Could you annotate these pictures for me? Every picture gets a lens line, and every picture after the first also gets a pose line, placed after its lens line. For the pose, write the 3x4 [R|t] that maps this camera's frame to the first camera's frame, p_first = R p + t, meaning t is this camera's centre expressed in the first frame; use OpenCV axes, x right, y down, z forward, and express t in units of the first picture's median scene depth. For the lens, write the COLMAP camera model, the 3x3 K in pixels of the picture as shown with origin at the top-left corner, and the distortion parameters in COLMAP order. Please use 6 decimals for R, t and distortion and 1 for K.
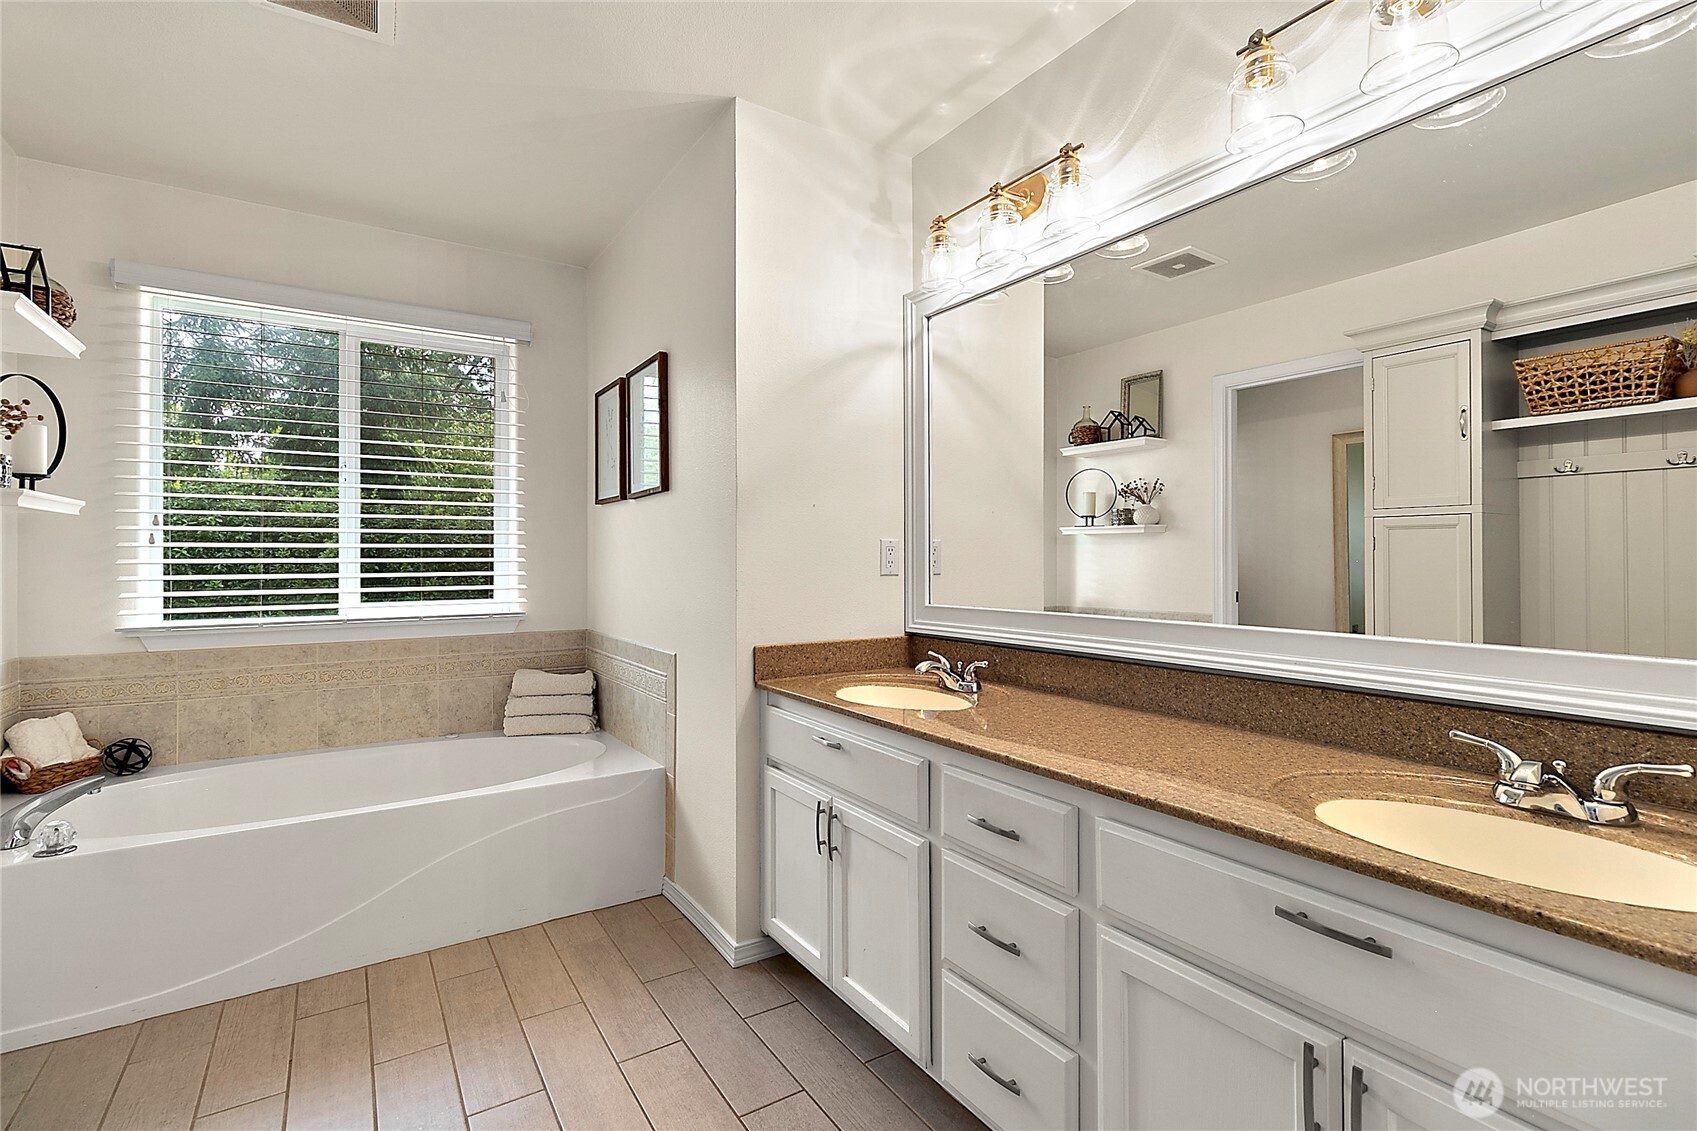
lens RADIAL K [[788.8, 0, 848.4], [0, 788.8, 556.4], [0, 0, 1]] dist [0.000725, 0.000962]
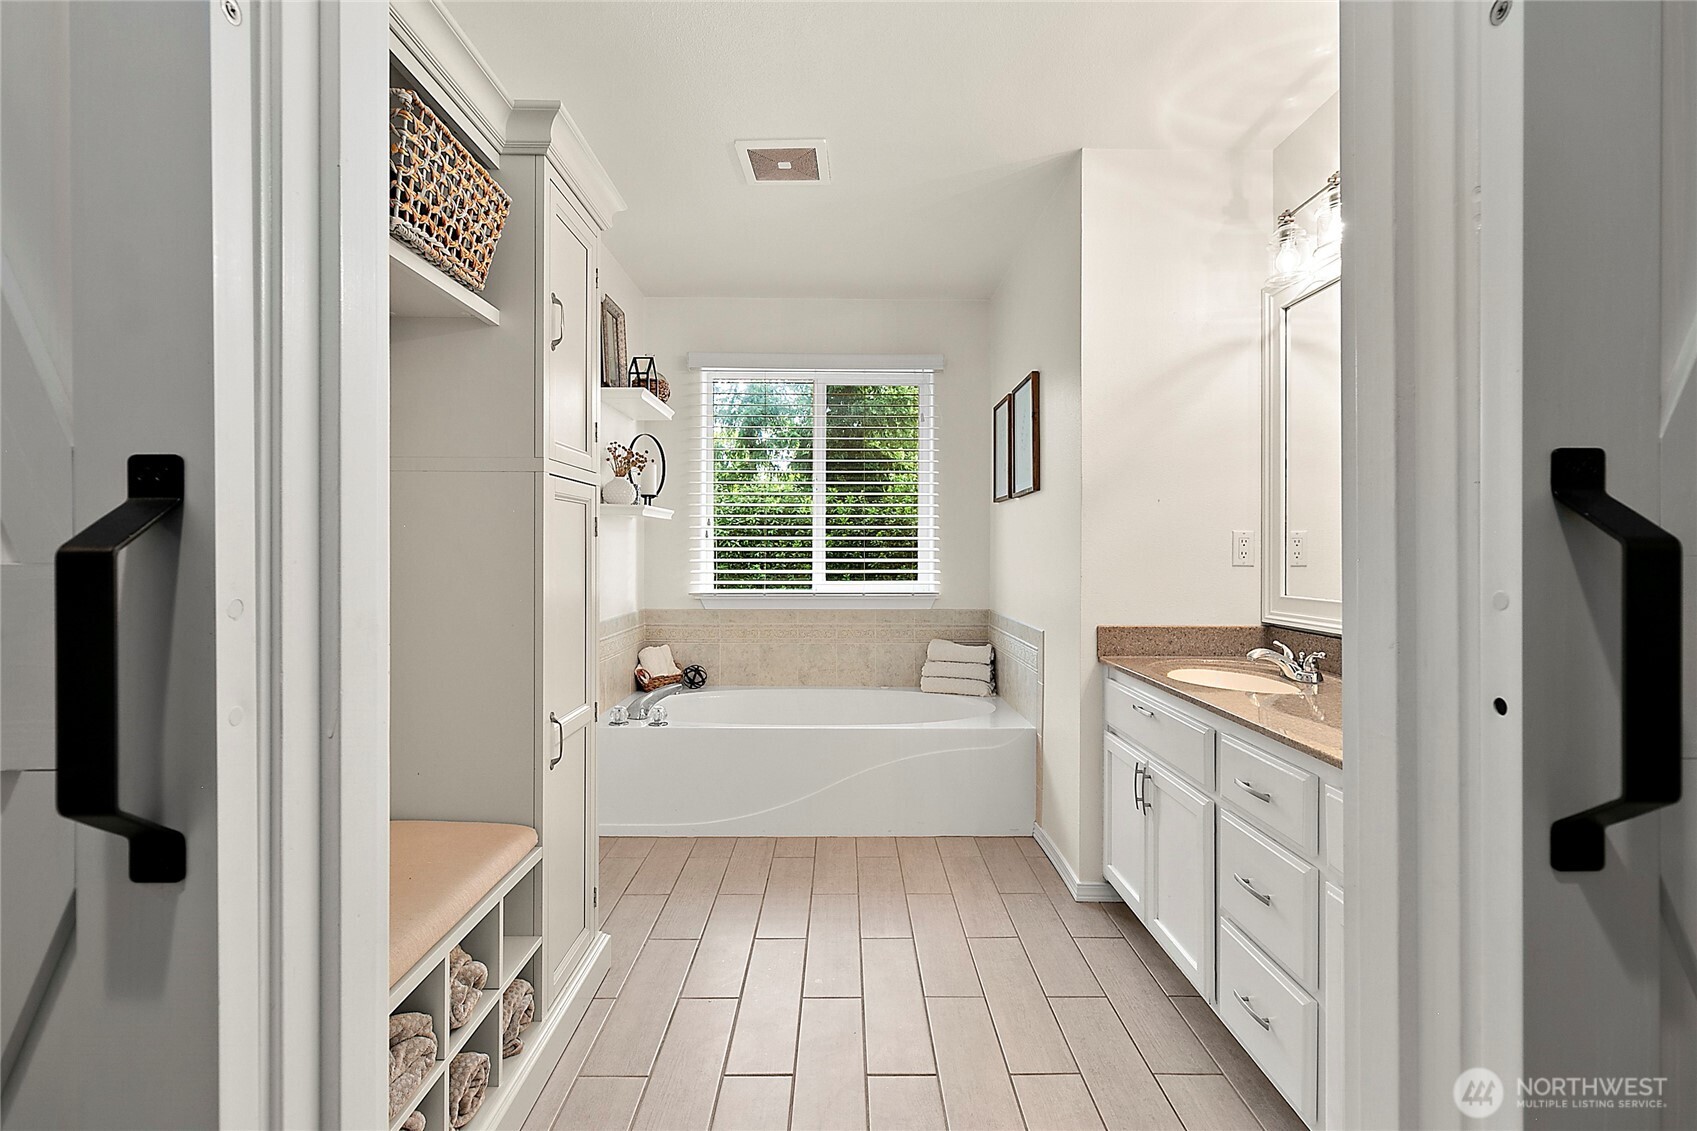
lens RADIAL K [[788.8, 0, 848.4], [0, 788.8, 556.4], [0, 0, 1]] dist [0.000725, 0.000962]
pose [[0.844432, 0.009803, -0.535572, 0.168251], [-0.004245, 0.999924, 0.011608, 0.001630], [0.535645, -0.007529, 0.844410, -0.140074]]
